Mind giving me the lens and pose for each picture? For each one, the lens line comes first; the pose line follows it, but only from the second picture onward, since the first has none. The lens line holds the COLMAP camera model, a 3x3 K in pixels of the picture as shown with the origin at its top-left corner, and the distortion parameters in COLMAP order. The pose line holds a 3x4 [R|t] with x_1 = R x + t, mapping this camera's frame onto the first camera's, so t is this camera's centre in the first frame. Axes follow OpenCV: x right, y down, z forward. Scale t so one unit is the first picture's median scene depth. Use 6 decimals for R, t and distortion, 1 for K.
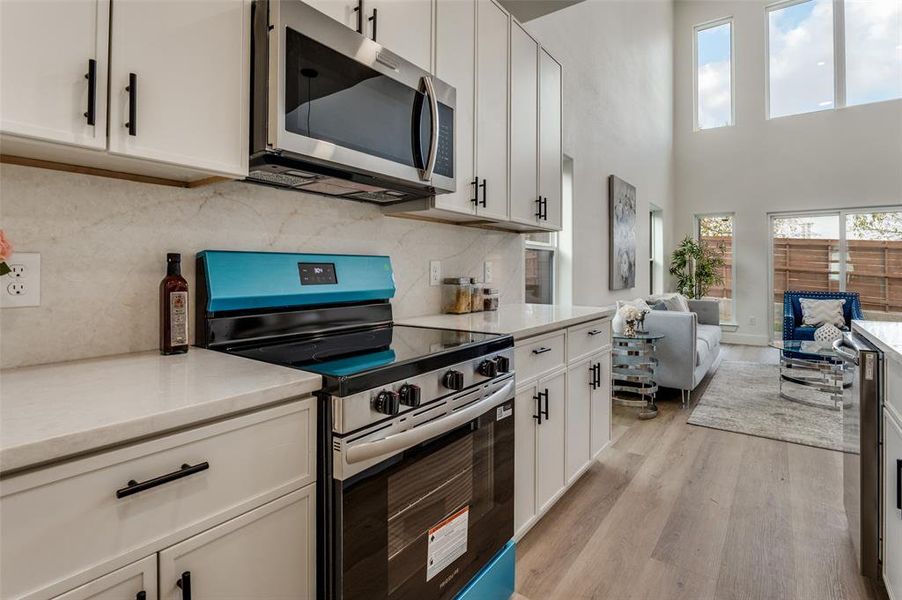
lens RADIAL K [[448.4, 0, 450.9], [0, 448.4, 260.2], [0, 0, 1]] dist [-0.011476, 0.000173]
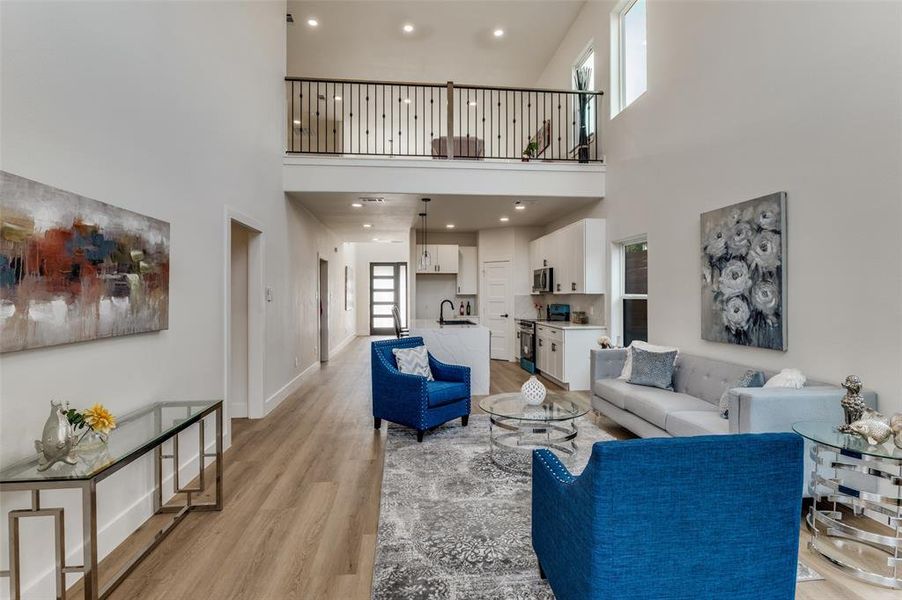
lens RADIAL K [[435.4, 0, 450.6], [0, 435.4, 294.7], [0, 0, 1]] dist [-0.013802, 0.001004]
pose [[-0.738545, -0.002407, -0.674199, 1.192589], [0.014647, 0.999700, -0.019615, -0.013910], [0.674045, -0.024362, -0.738289, 1.162511]]
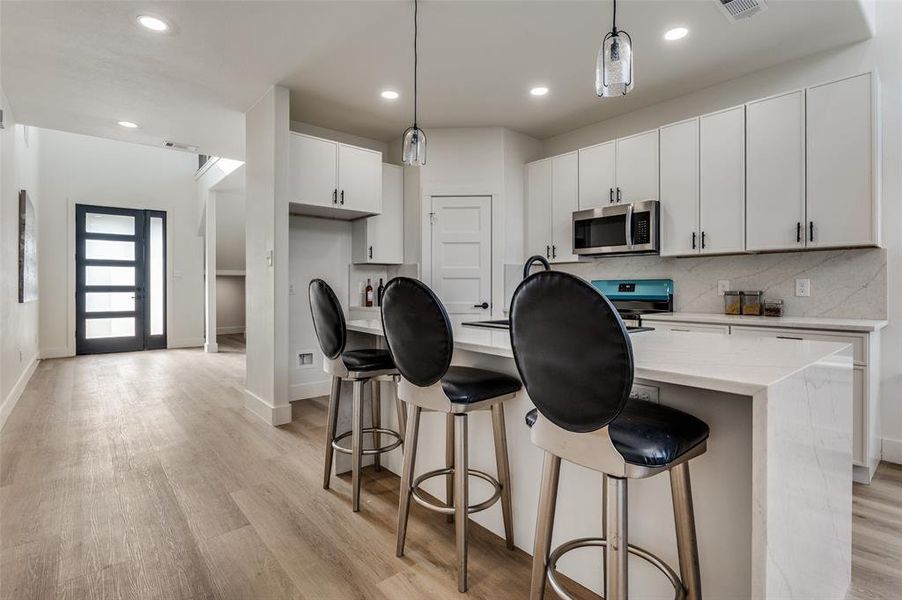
lens RADIAL K [[438.5, 0, 450.2], [0, 438.5, 288.4], [0, 0, 1]] dist [-0.013416, 0.000278]
pose [[-0.230622, 0.000835, -0.973043, 0.726808], [0.021163, 0.999767, -0.004158, 0.007110], [0.972813, -0.021551, -0.230586, 0.177472]]
